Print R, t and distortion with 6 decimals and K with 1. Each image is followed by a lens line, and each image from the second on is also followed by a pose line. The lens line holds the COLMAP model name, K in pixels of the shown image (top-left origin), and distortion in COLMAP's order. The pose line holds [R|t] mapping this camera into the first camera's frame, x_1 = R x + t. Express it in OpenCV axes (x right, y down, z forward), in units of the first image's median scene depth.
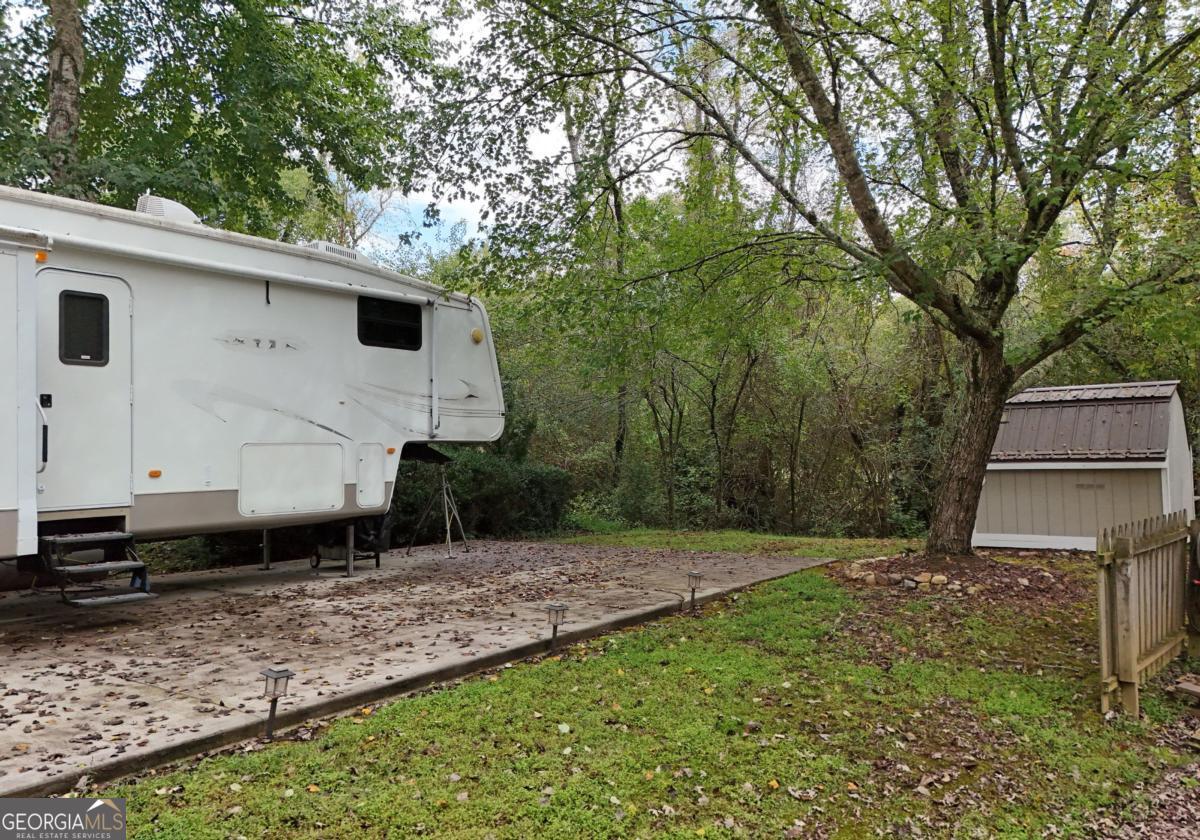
lens RADIAL K [[913.5, 0, 600.0], [0, 913.5, 420.0], [0, 0, 1]] dist [0.020830, -0.001051]
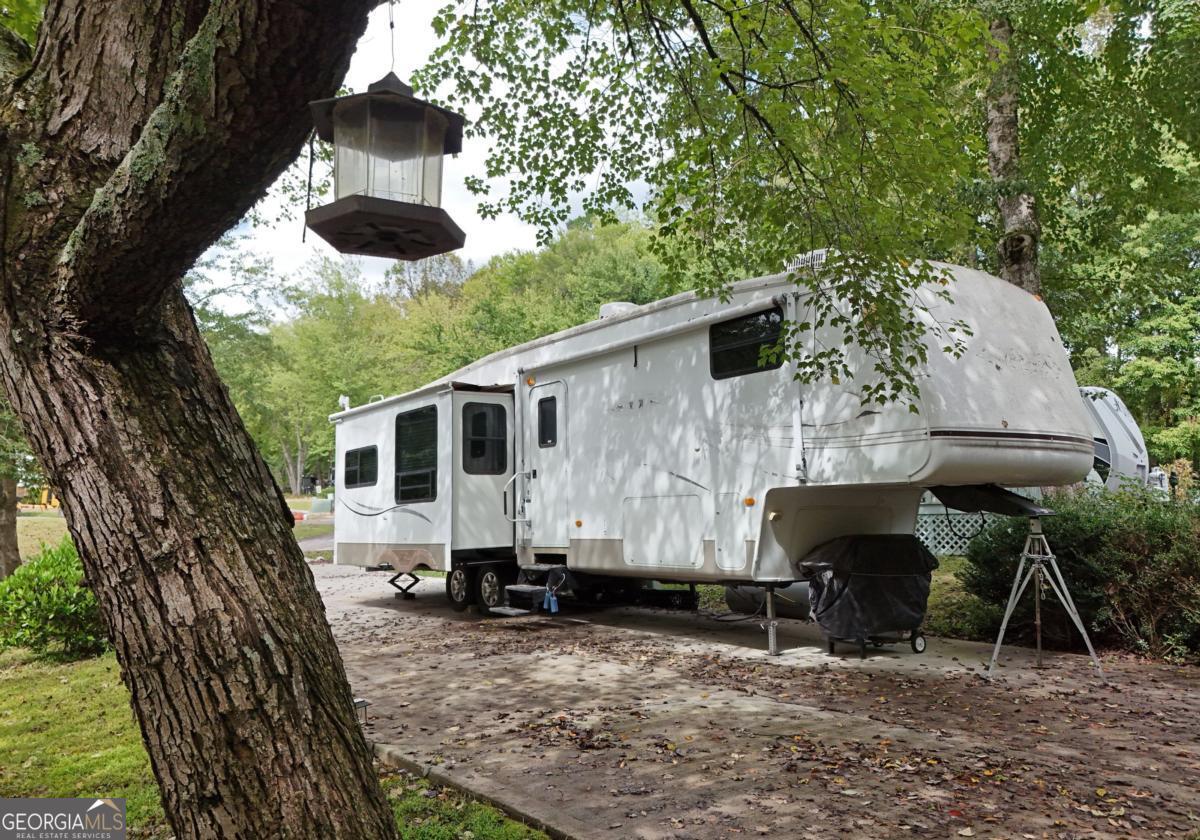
lens RADIAL K [[876.6, 0, 600.0], [0, 876.6, 420.0], [0, 0, 1]] dist [0.089461, -0.096536]
pose [[-0.280580, -0.085811, -0.955987, 0.596653], [0.059227, 0.992550, -0.106476, 0.039988], [0.958002, -0.086495, -0.273407, 1.174982]]
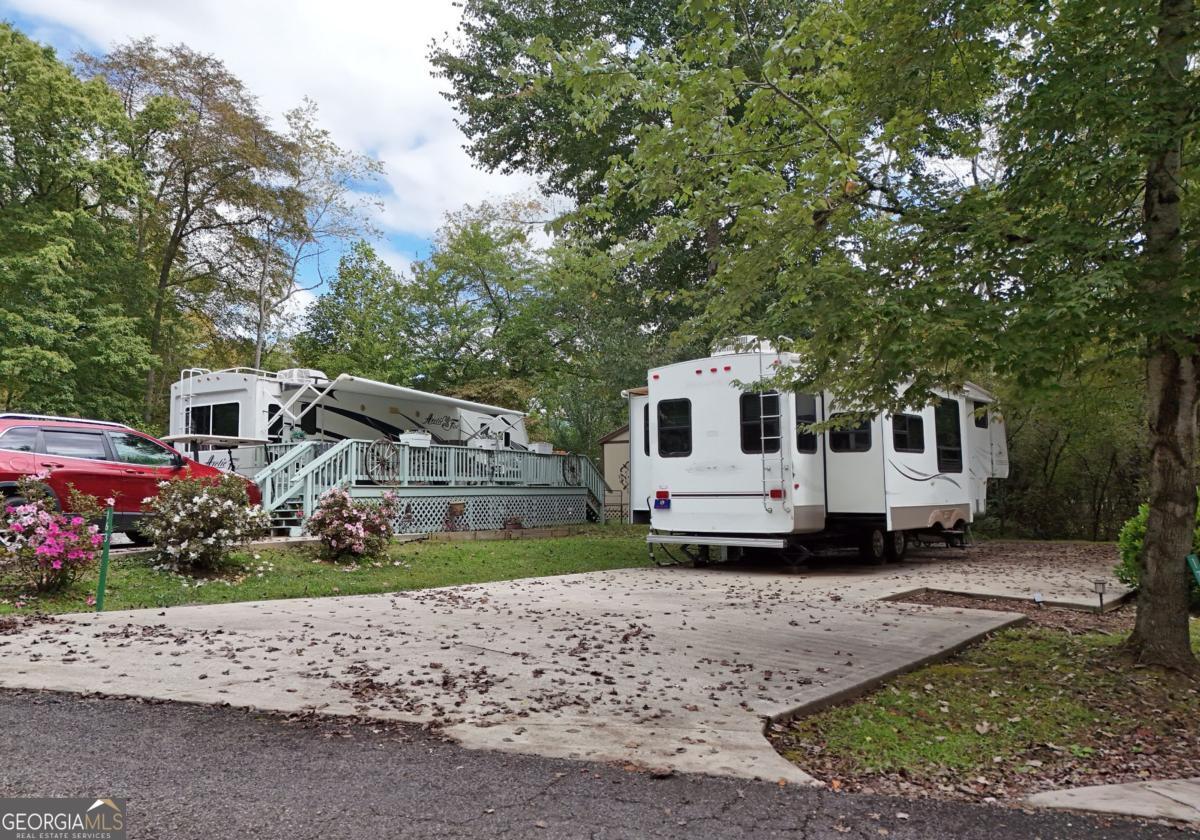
lens RADIAL K [[863.0, 0, 600.0], [0, 863.0, 420.0], [0, 0, 1]] dist [-0.004920, -0.004724]
pose [[0.997925, -0.000578, -0.064379, -0.980085], [-0.002618, 0.998769, -0.049539, -0.005599], [0.064328, 0.049605, 0.996695, -0.905994]]
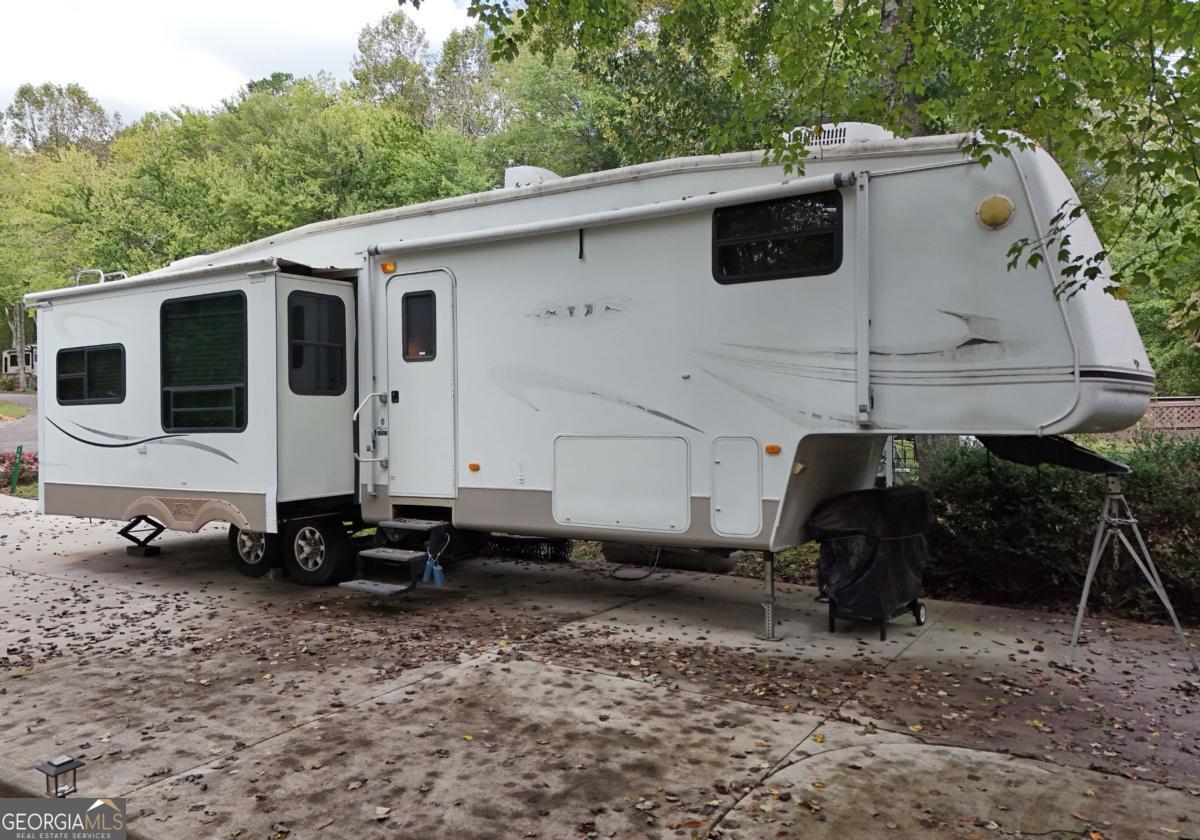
lens RADIAL K [[876.6, 0, 600.0], [0, 876.6, 420.0], [0, 0, 1]] dist [0.089461, -0.096536]
pose [[0.078183, 0.015387, -0.996820, 0.372611], [0.041692, 0.998956, 0.018690, -0.001921], [0.996067, -0.043021, 0.077460, 0.904775]]
